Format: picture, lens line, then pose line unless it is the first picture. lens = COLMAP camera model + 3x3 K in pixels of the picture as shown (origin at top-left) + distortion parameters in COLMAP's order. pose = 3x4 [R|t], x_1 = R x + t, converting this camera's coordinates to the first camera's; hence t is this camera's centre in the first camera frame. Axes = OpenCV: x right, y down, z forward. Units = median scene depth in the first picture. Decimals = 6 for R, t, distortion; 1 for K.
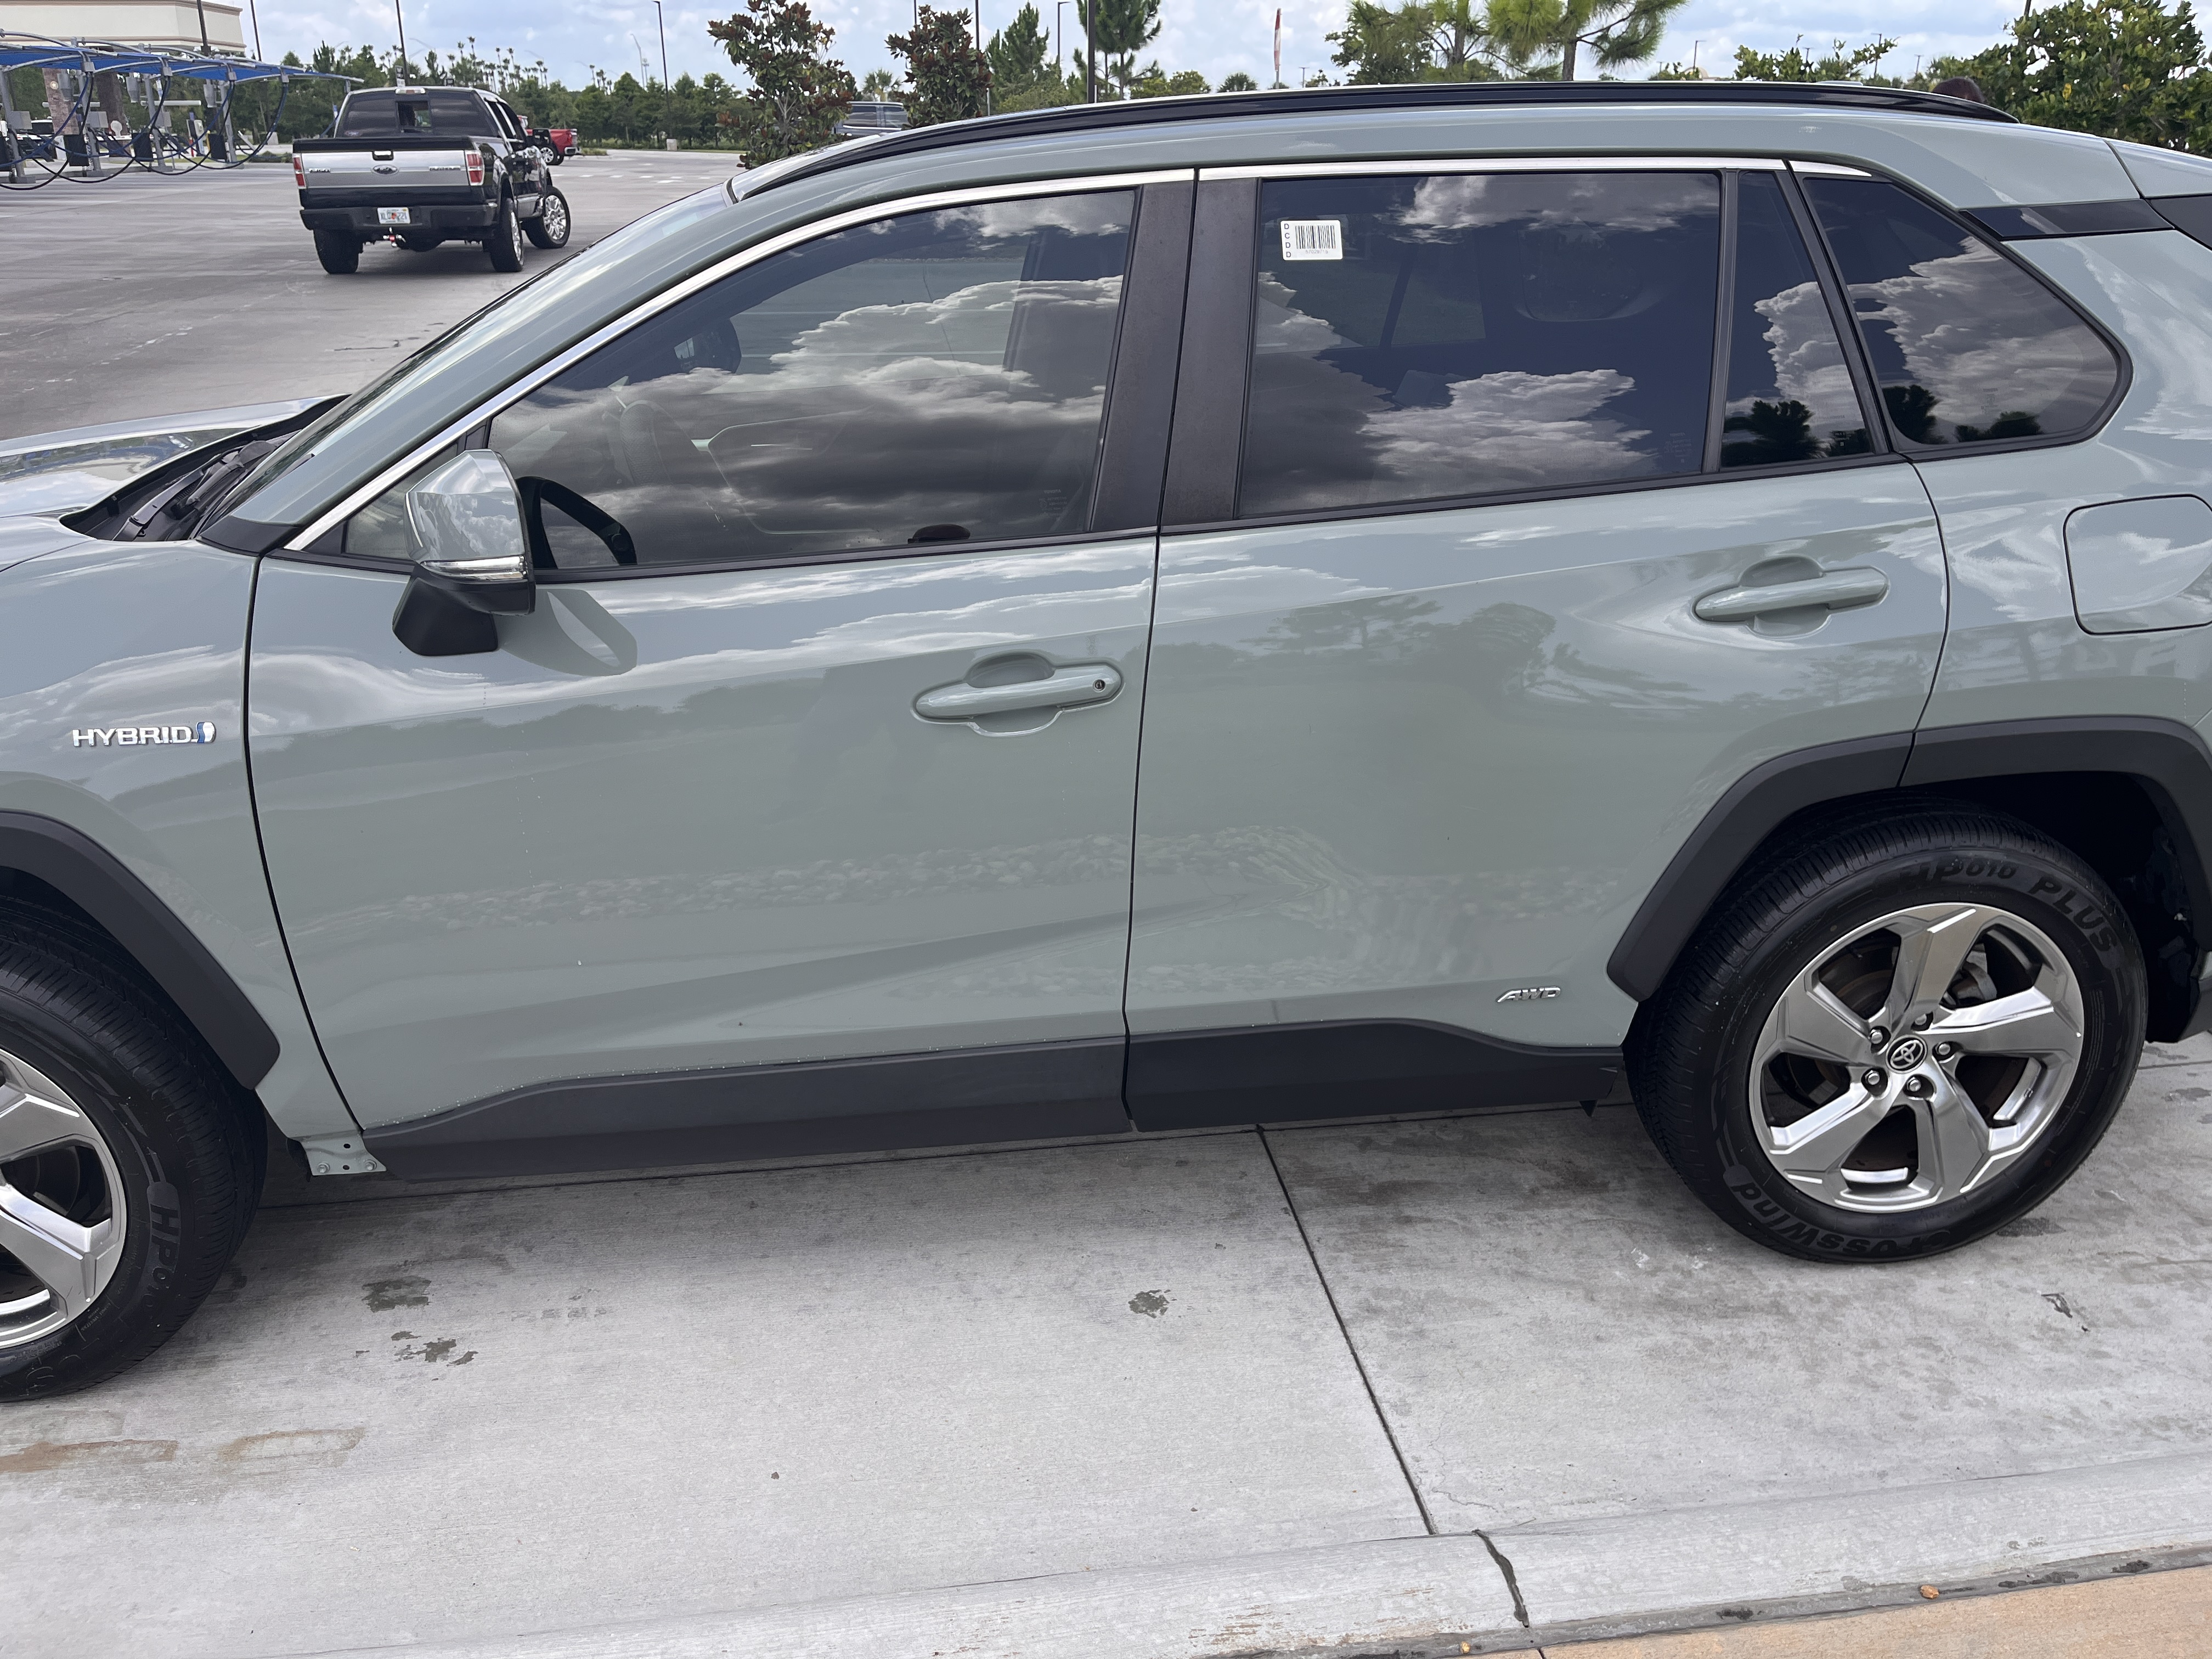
lens RADIAL K [[1688.5, 0, 1088.3], [0, 1688.5, 829.0], [0, 0, 1]] dist [0.073004, -0.095264]
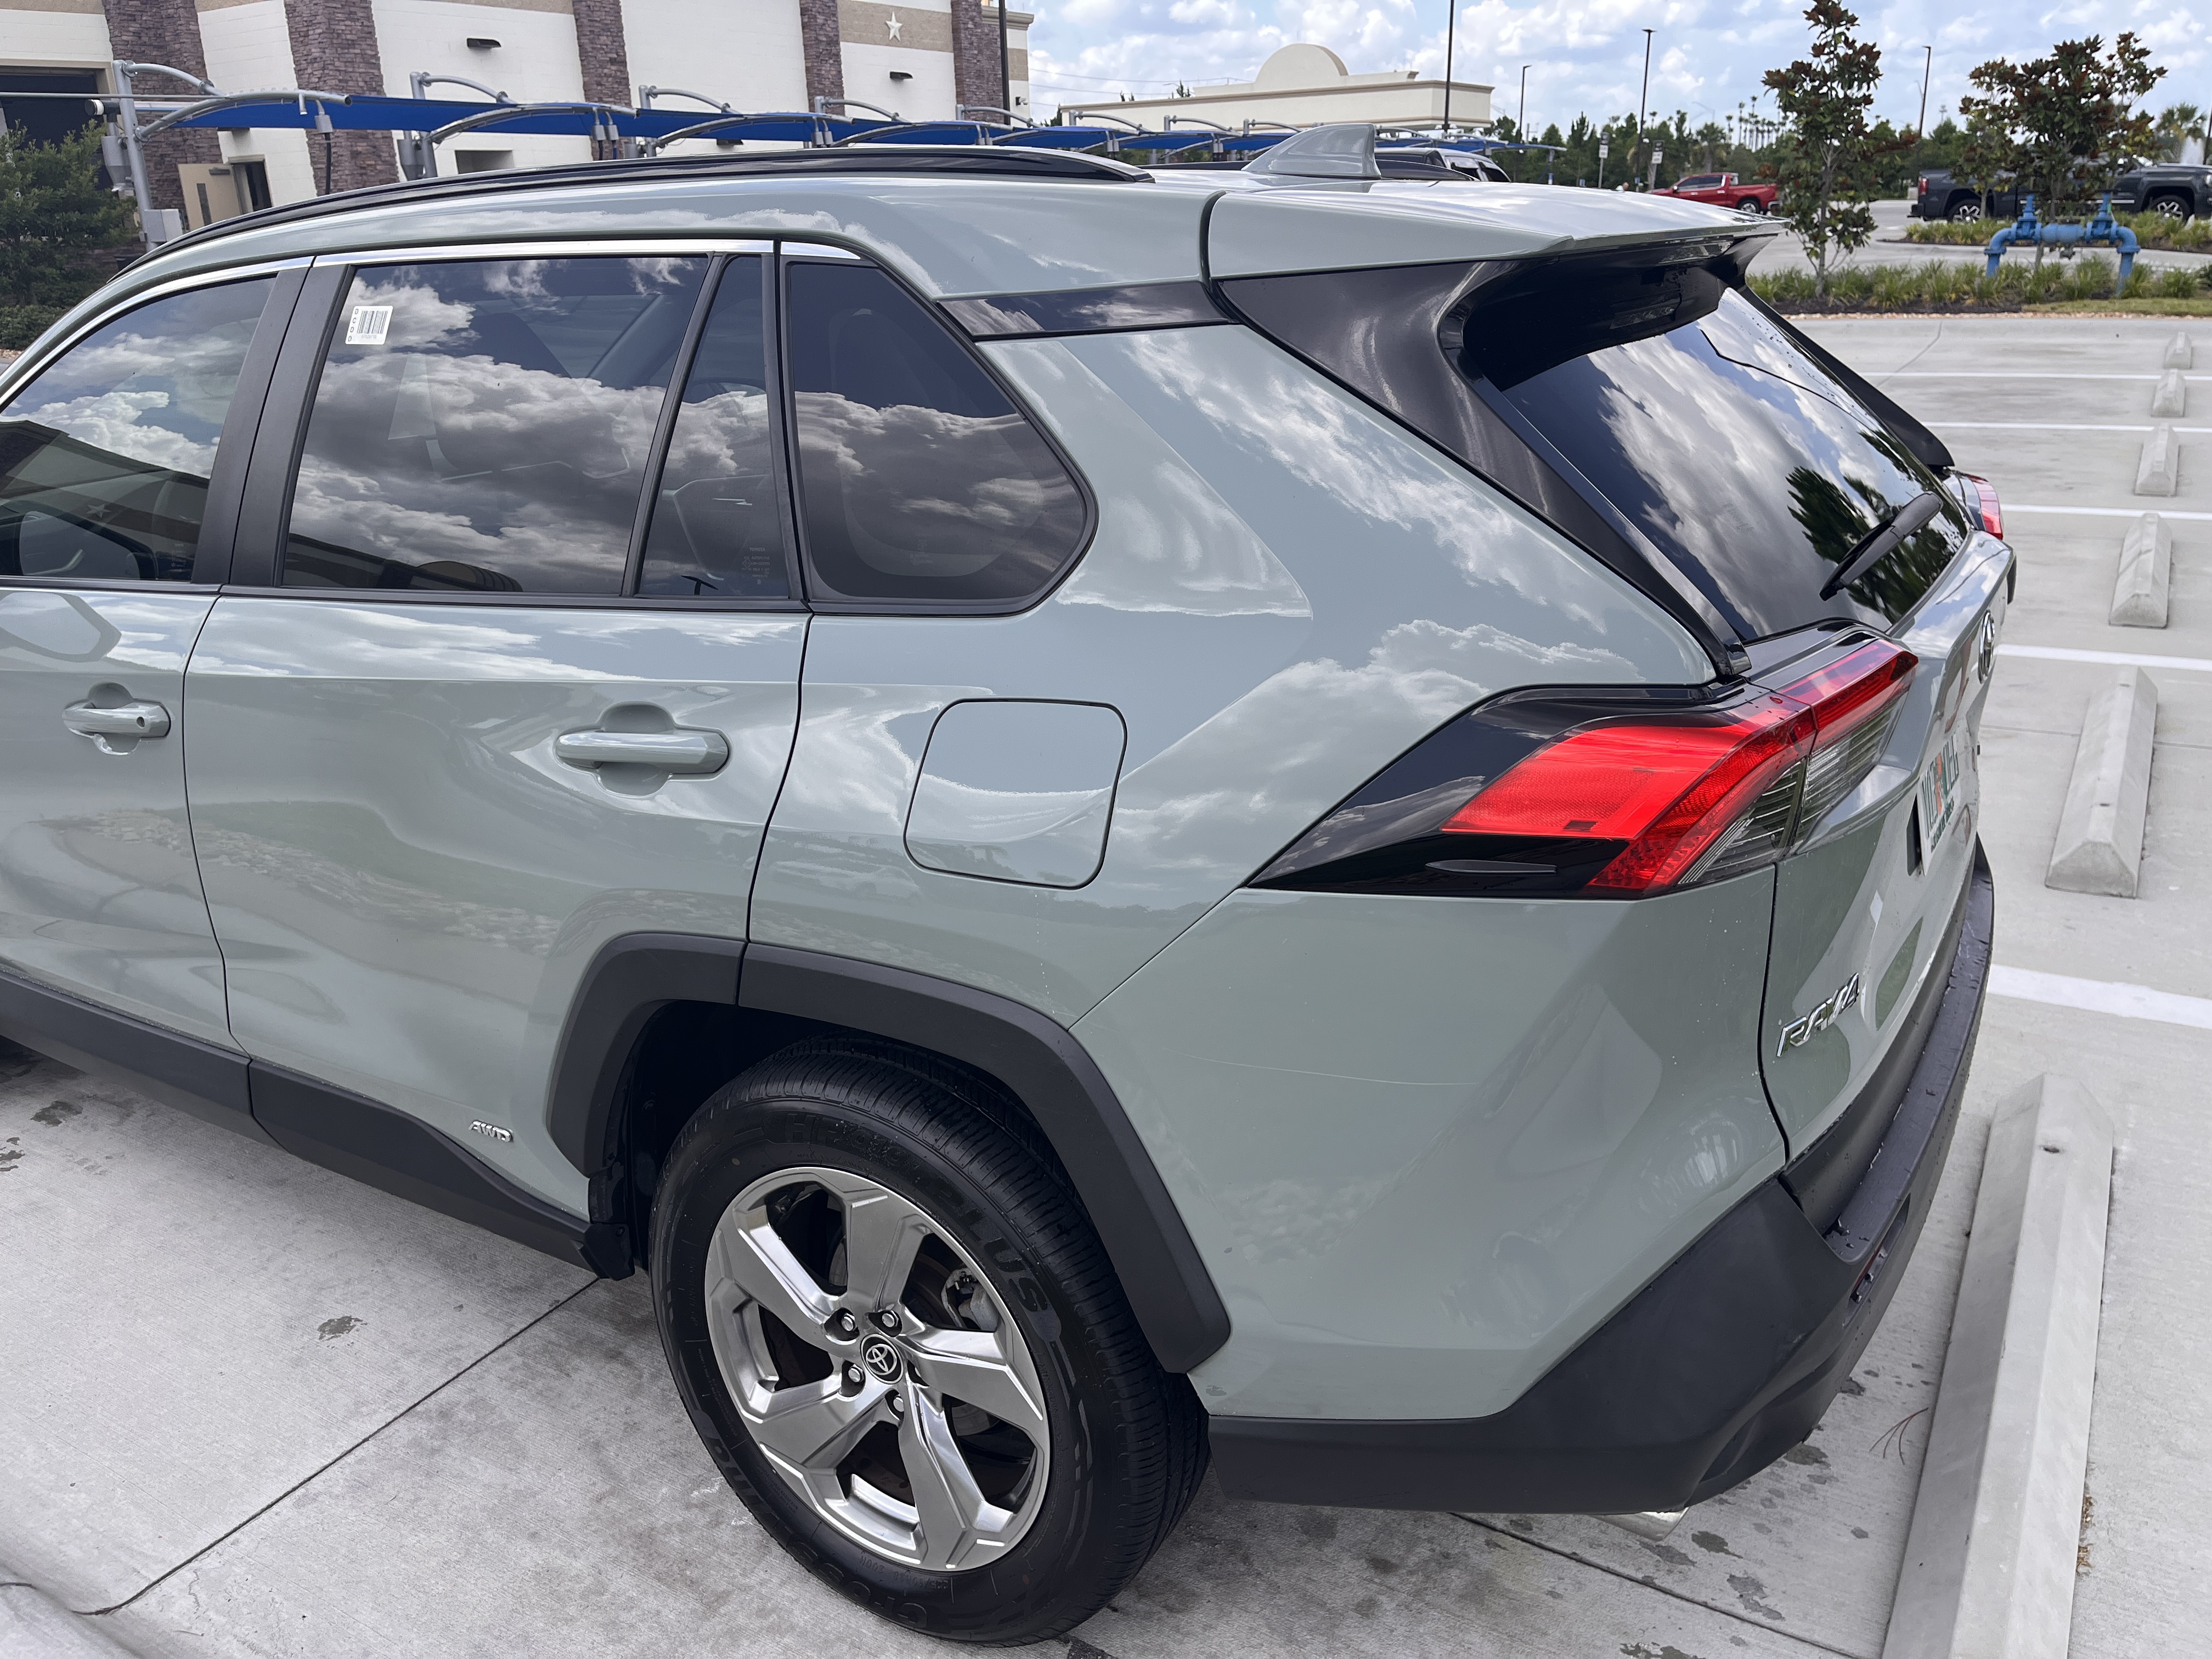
lens RADIAL K [[1688.5, 0, 1111.8], [0, 1688.5, 822.7], [0, 0, 1]] dist [0.073004, -0.095264]
pose [[0.781753, 0.185239, -0.595440, 1.008361], [-0.204178, 0.978262, 0.036268, -0.163857], [0.589214, 0.093223, 0.802581, 0.422250]]
